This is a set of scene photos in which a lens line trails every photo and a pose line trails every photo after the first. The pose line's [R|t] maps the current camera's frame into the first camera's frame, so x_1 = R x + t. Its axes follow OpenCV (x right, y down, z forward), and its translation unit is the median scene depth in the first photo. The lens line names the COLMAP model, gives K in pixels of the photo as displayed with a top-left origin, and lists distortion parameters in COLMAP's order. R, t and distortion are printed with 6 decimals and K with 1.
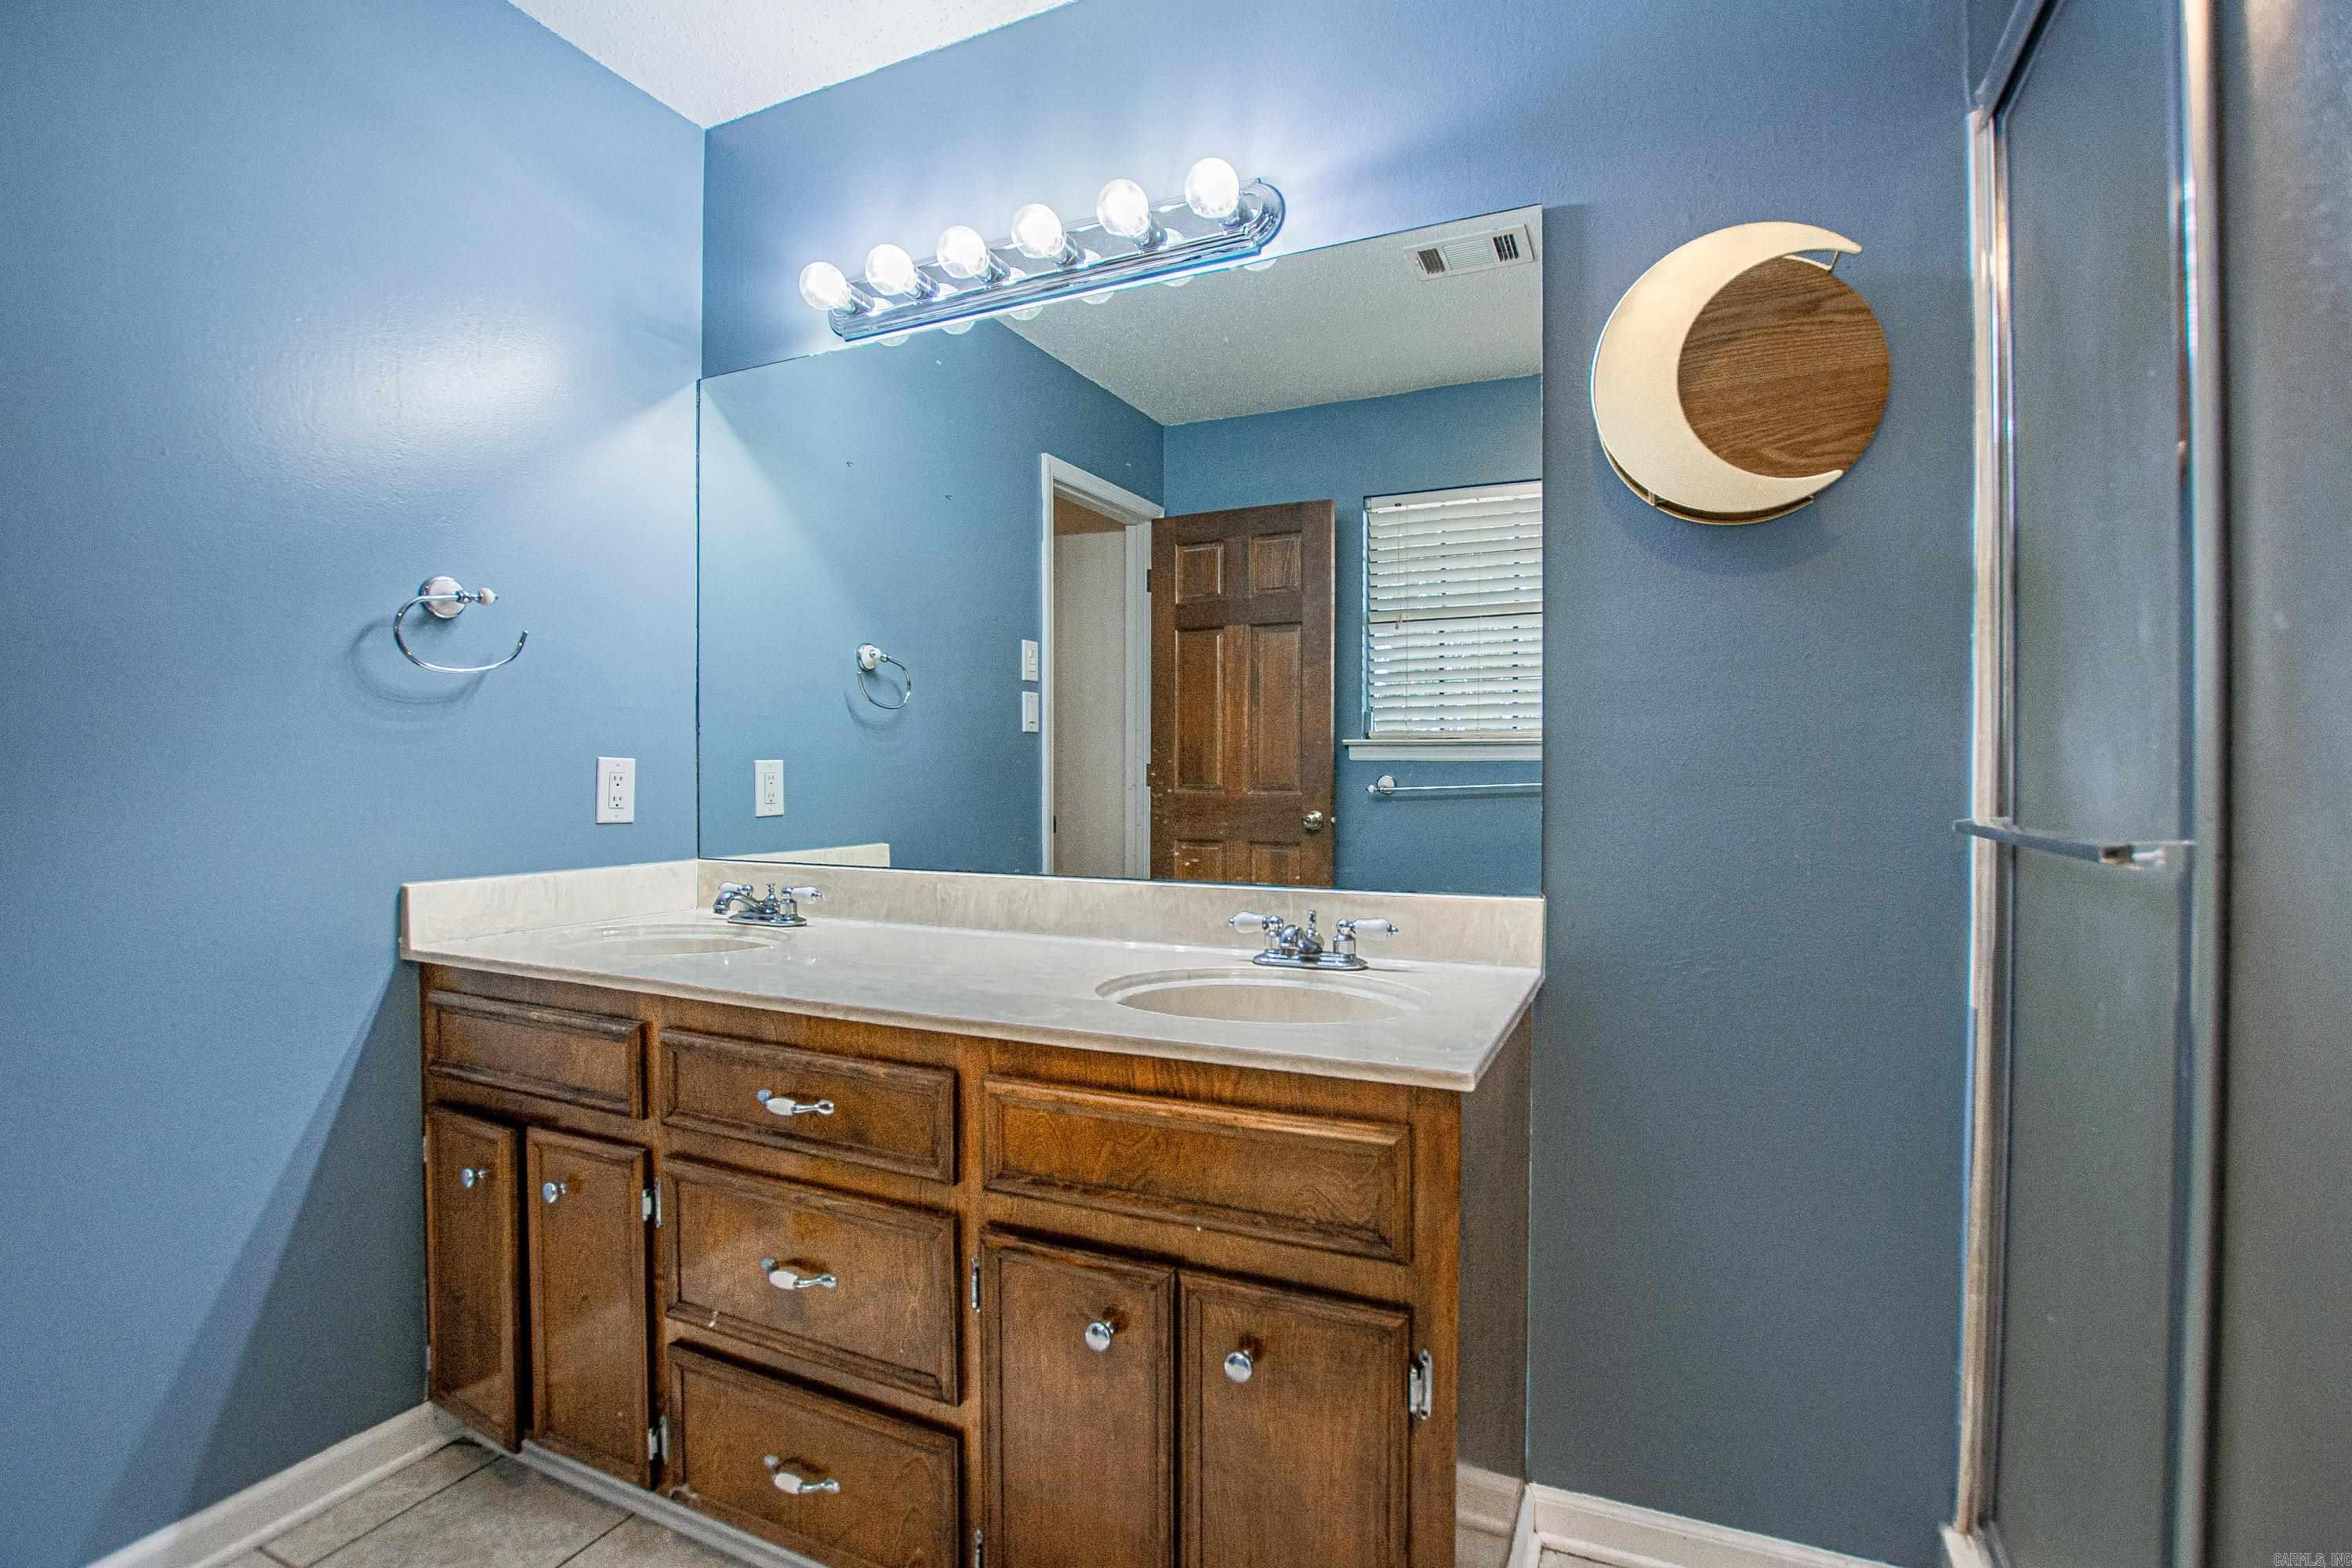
lens RADIAL K [[1045.7, 0, 1271.0], [0, 1045.7, 779.1], [0, 0, 1]] dist [-0.028817, 0.002037]
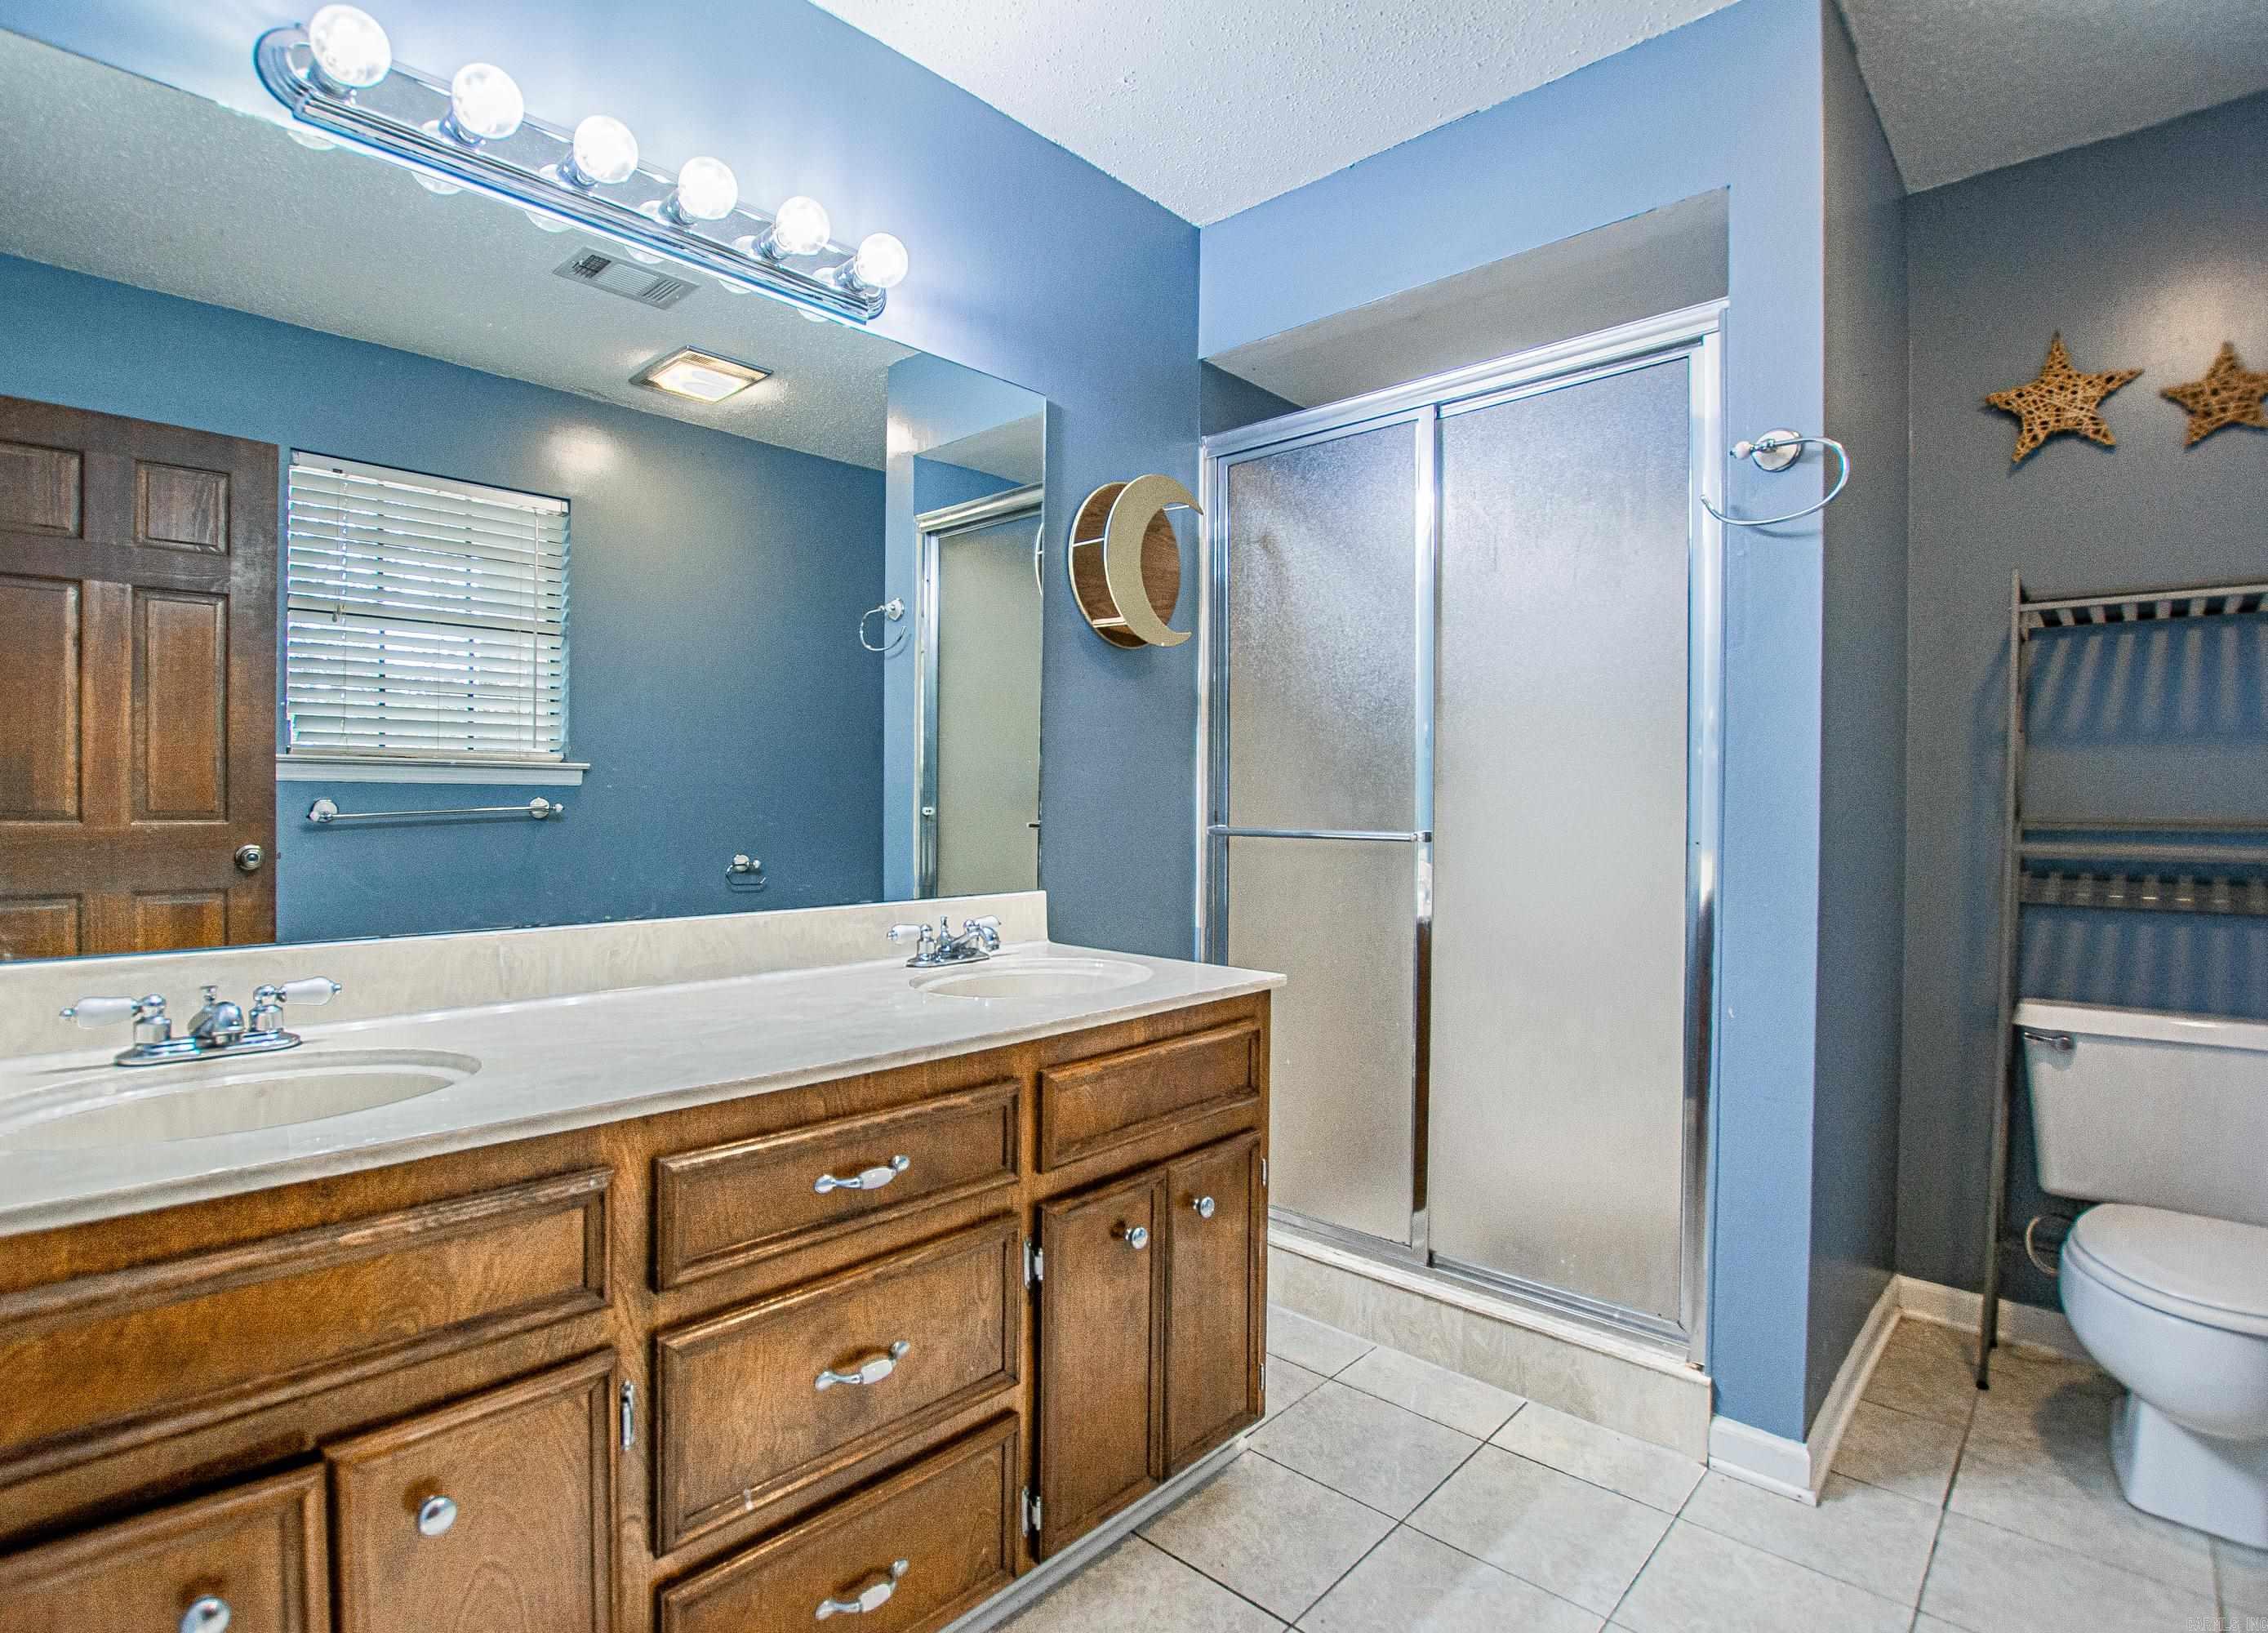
lens RADIAL K [[1098.1, 0, 971.7], [0, 1098.1, 806.5], [0, 0, 1]] dist [-0.035210, 0.002273]
pose [[0.421006, -0.003906, 0.907049, -1.128676], [-0.001636, 0.999986, 0.005065, -0.006550], [-0.907056, -0.003617, 0.420994, 0.466145]]
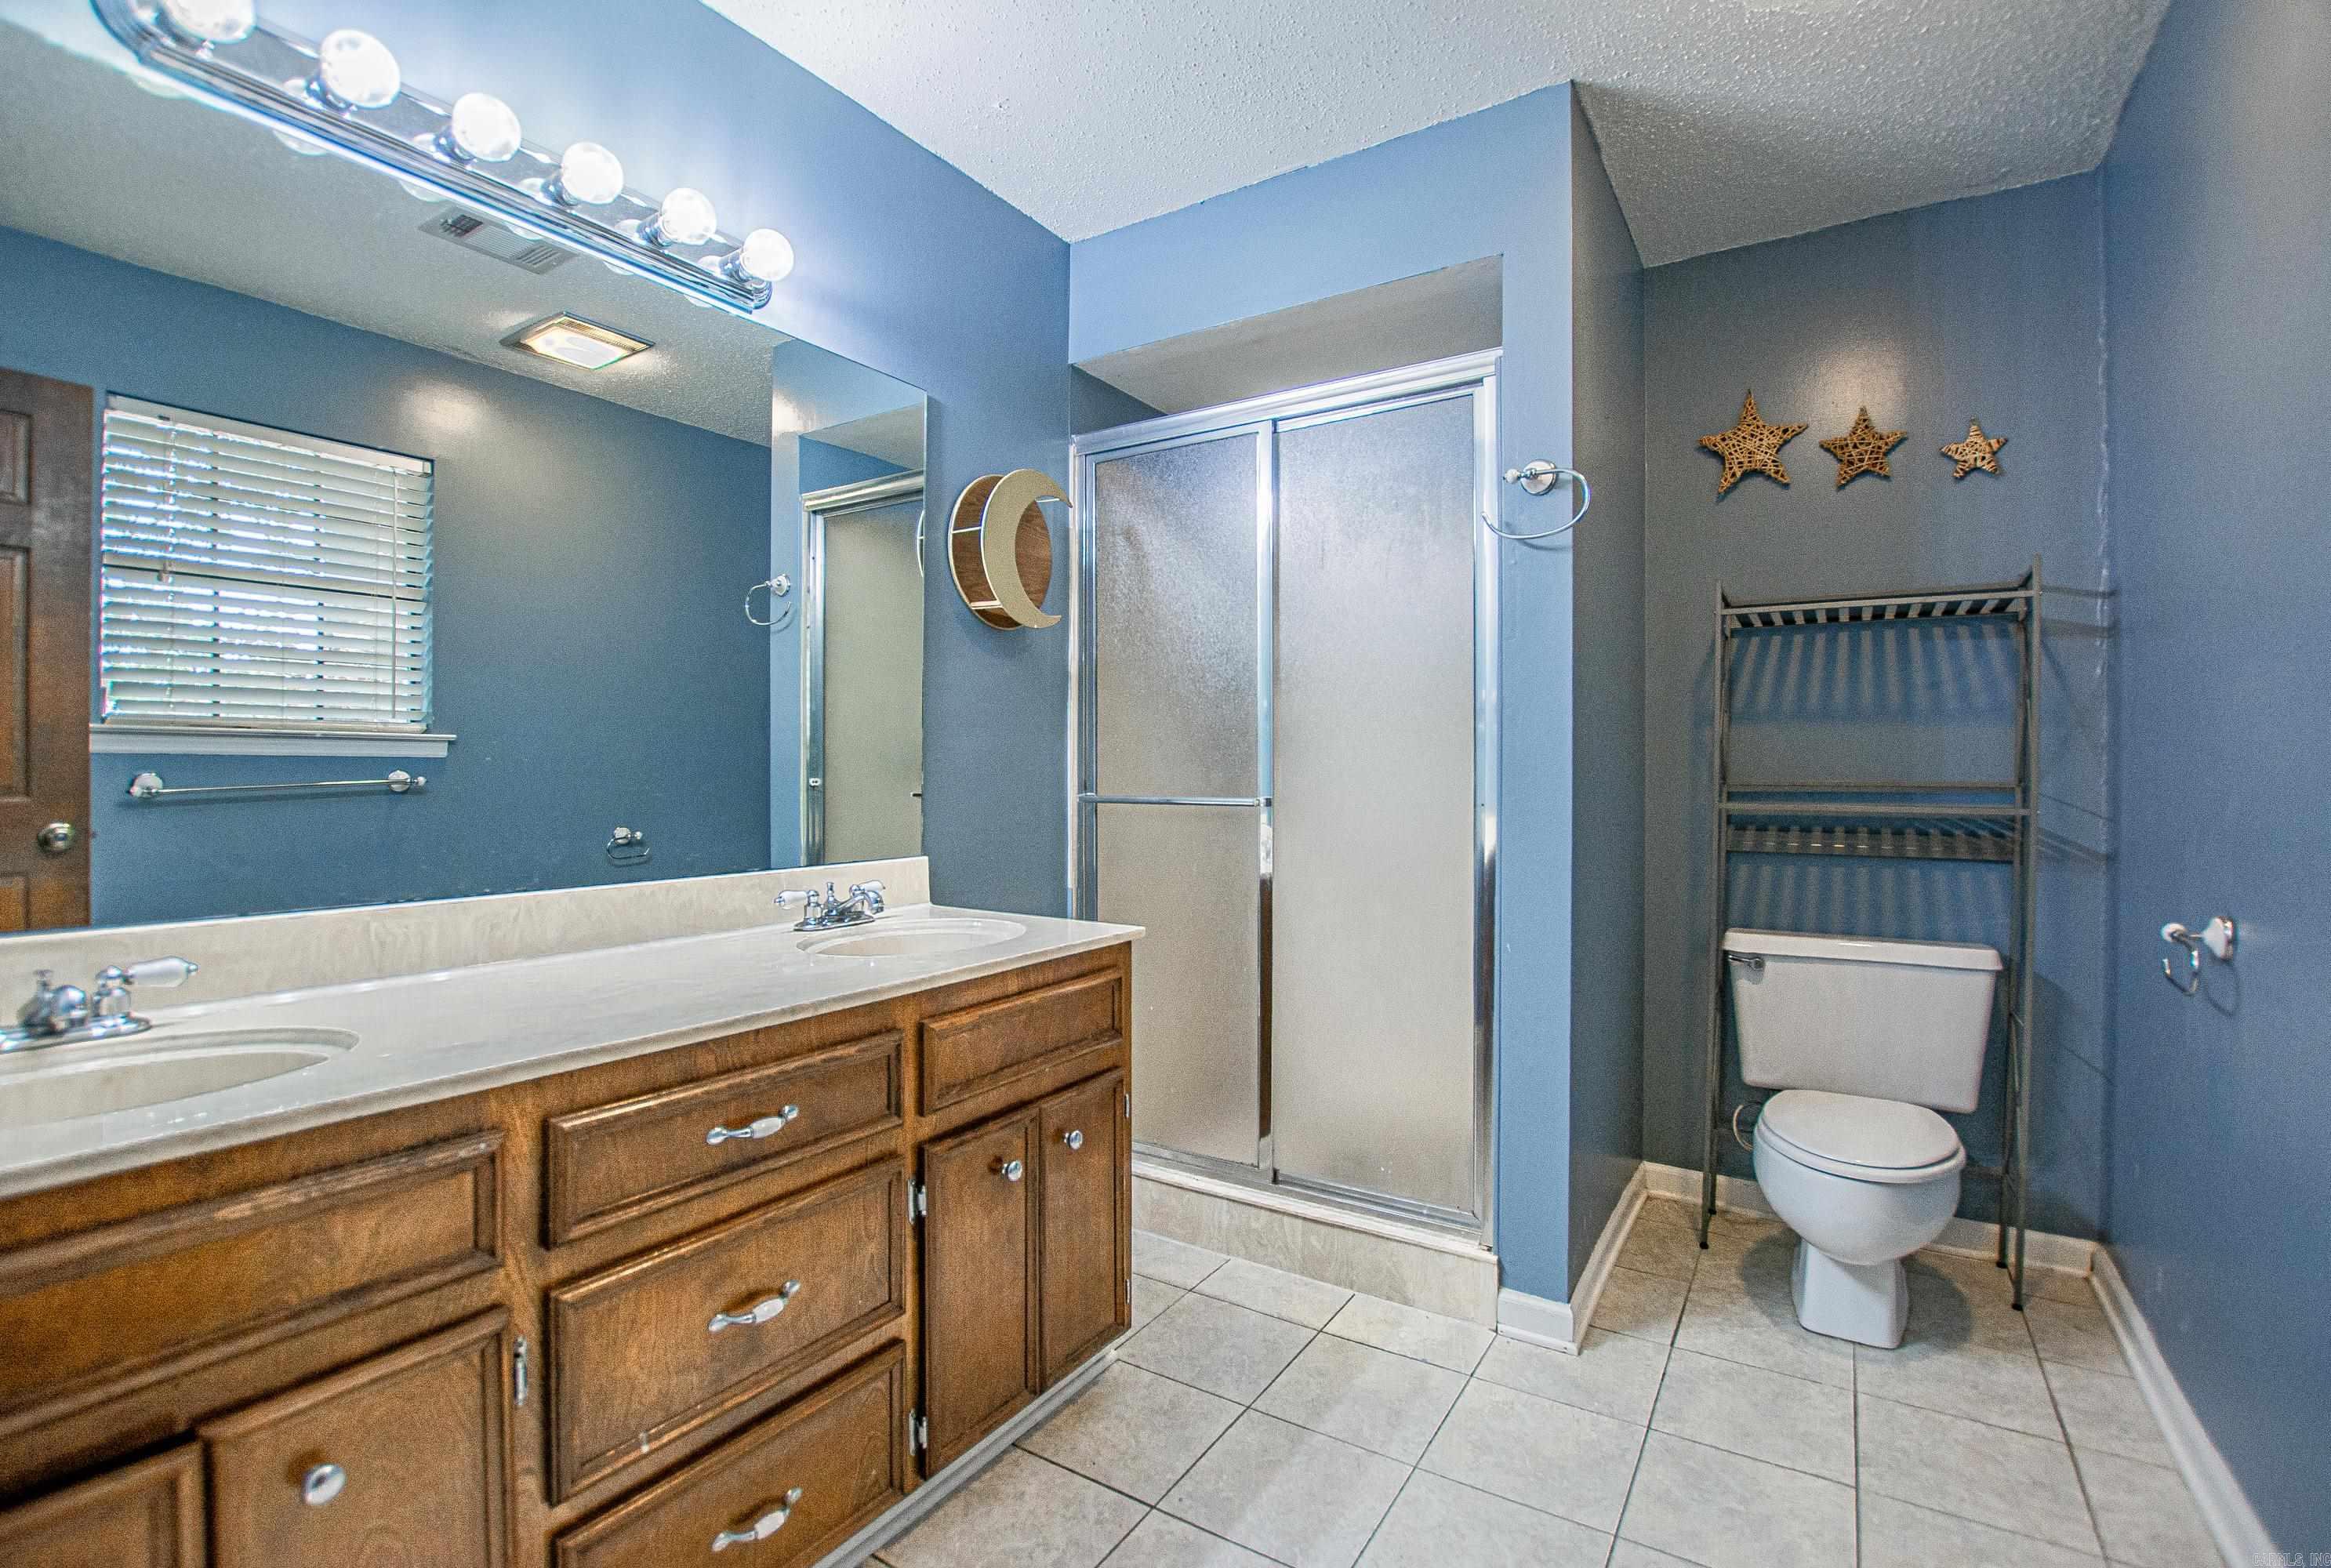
lens RADIAL K [[1062.5, 0, 1065.9], [0, 1062.5, 774.3], [0, 0, 1]] dist [-0.033095, 0.003346]
pose [[0.238747, -0.003725, 0.971075, -1.175058], [0.002656, 0.999991, 0.003182, -0.007015], [-0.971078, 0.001820, 0.238755, 0.442504]]
